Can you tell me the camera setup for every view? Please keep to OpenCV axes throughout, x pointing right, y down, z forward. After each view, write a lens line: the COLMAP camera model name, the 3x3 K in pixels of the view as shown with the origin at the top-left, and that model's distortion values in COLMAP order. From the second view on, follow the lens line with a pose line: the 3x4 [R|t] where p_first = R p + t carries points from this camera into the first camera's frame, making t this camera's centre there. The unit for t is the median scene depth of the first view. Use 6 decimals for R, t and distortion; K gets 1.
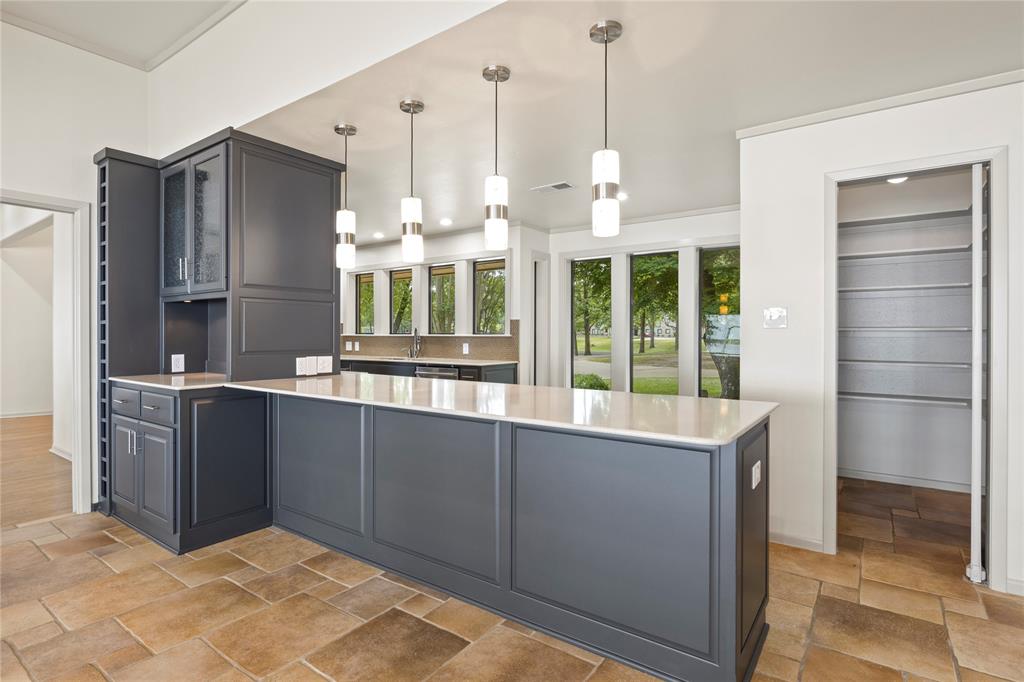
lens RADIAL K [[514.5, 0, 513.2], [0, 514.5, 326.3], [0, 0, 1]] dist [-0.006649, -0.000533]
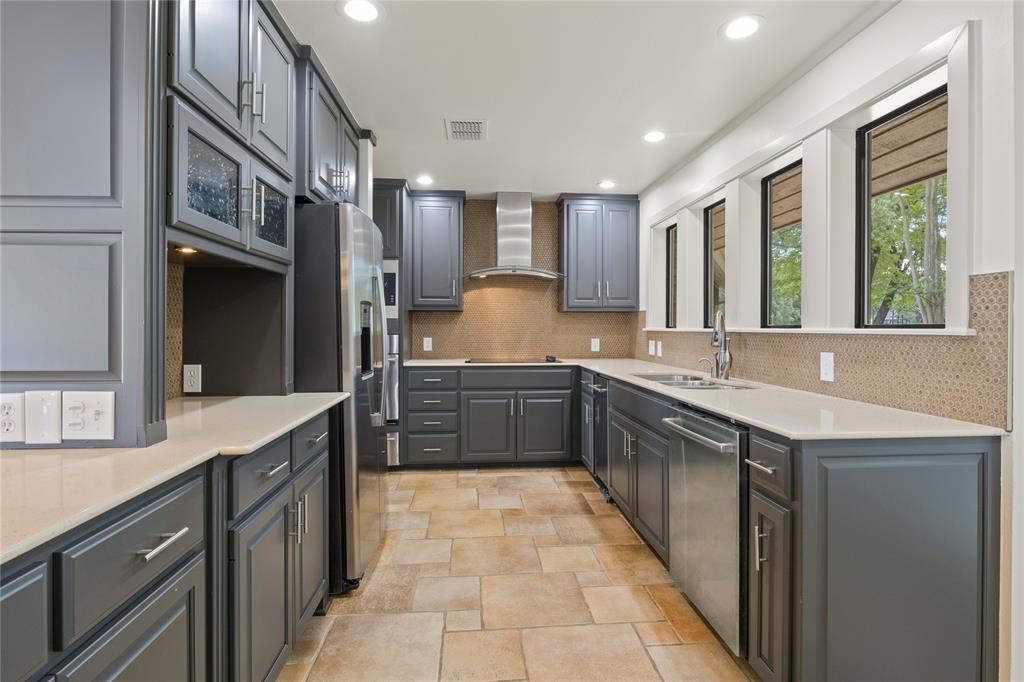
lens RADIAL K [[514.5, 0, 513.2], [0, 514.5, 326.3], [0, 0, 1]] dist [-0.006649, -0.000533]
pose [[0.644007, -0.002469, -0.765016, 0.048646], [0.010708, 0.999926, 0.005787, 0.010326], [0.764945, -0.011919, 0.643986, 0.634140]]
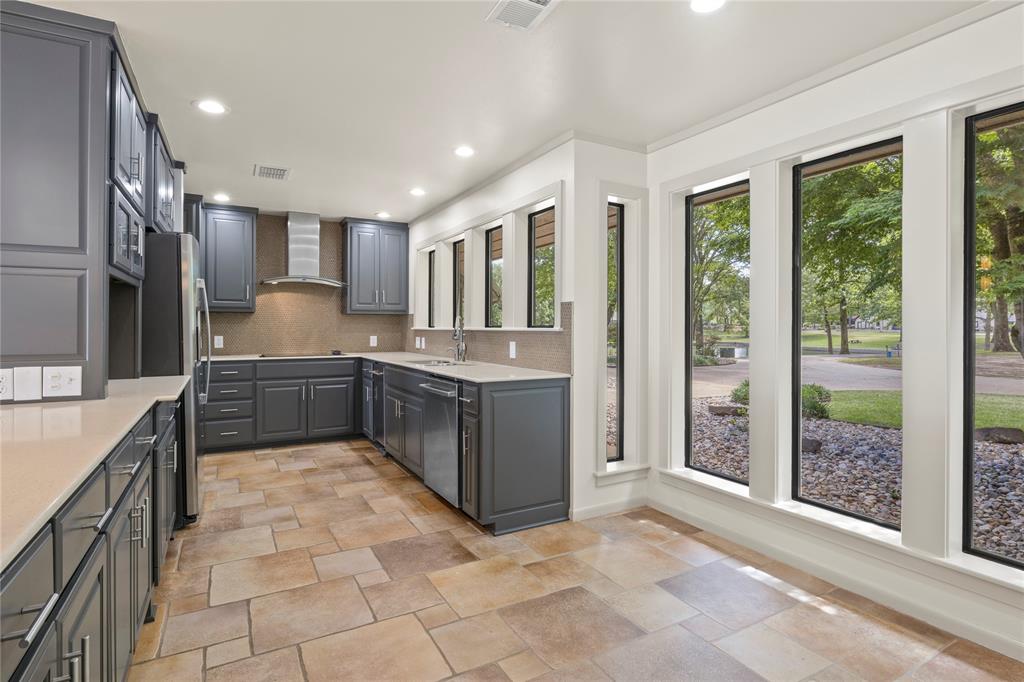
lens RADIAL K [[514.5, 0, 513.2], [0, 514.5, 326.3], [0, 0, 1]] dist [-0.006649, -0.000533]
pose [[0.904443, -0.000767, -0.426594, 0.197504], [0.006006, 0.999922, 0.010936, 0.007470], [0.426553, -0.012453, 0.904377, 0.450003]]
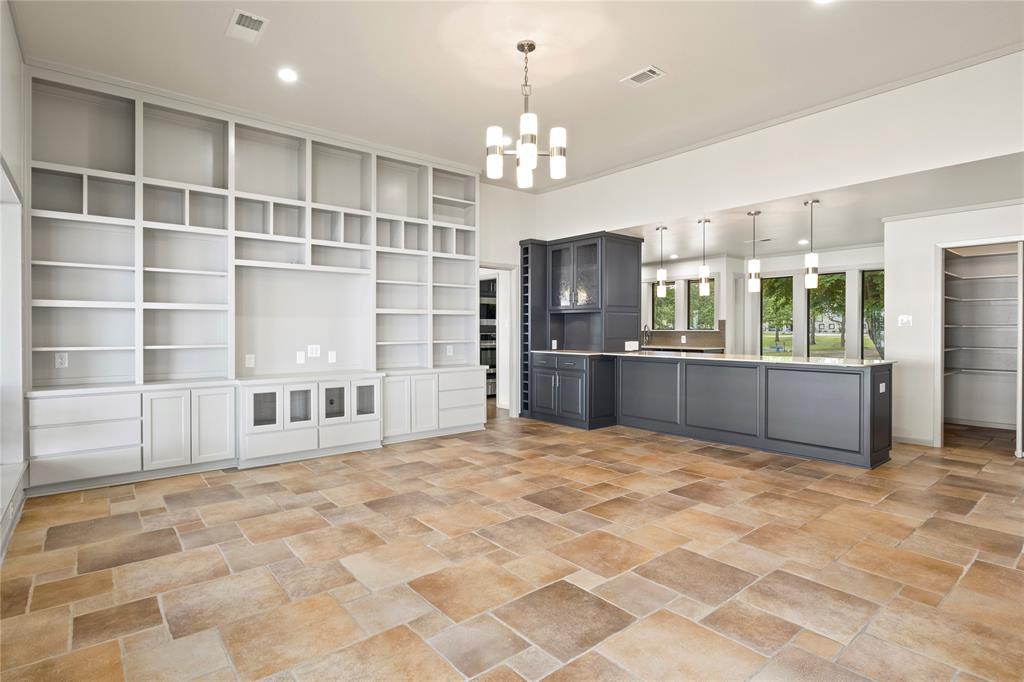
lens RADIAL K [[514.5, 0, 513.2], [0, 514.5, 326.3], [0, 0, 1]] dist [-0.006649, -0.000533]
pose [[0.965581, -0.000536, -0.260103, -0.195751], [0.002980, 0.999955, 0.009003, -0.010191], [0.260086, -0.009468, 0.965539, -0.605220]]
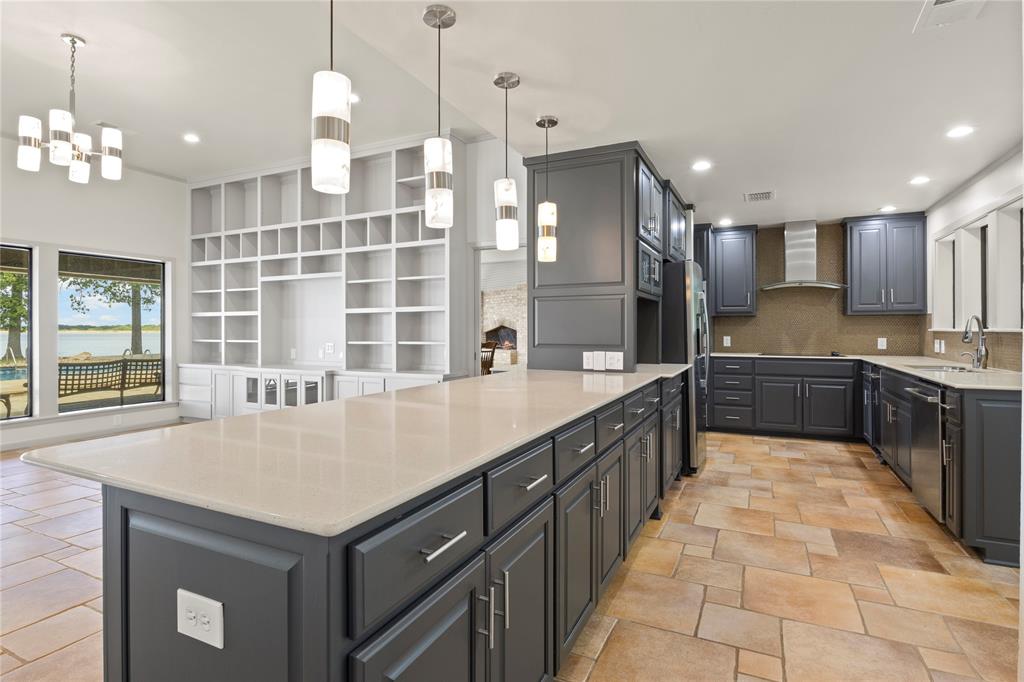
lens RADIAL K [[514.5, 0, 513.2], [0, 514.5, 326.3], [0, 0, 1]] dist [-0.006649, -0.000533]
pose [[0.169823, -0.006577, -0.985453, 0.344524], [0.016006, 0.999864, -0.003915, 0.007255], [0.985345, -0.015109, 0.169906, 0.415656]]
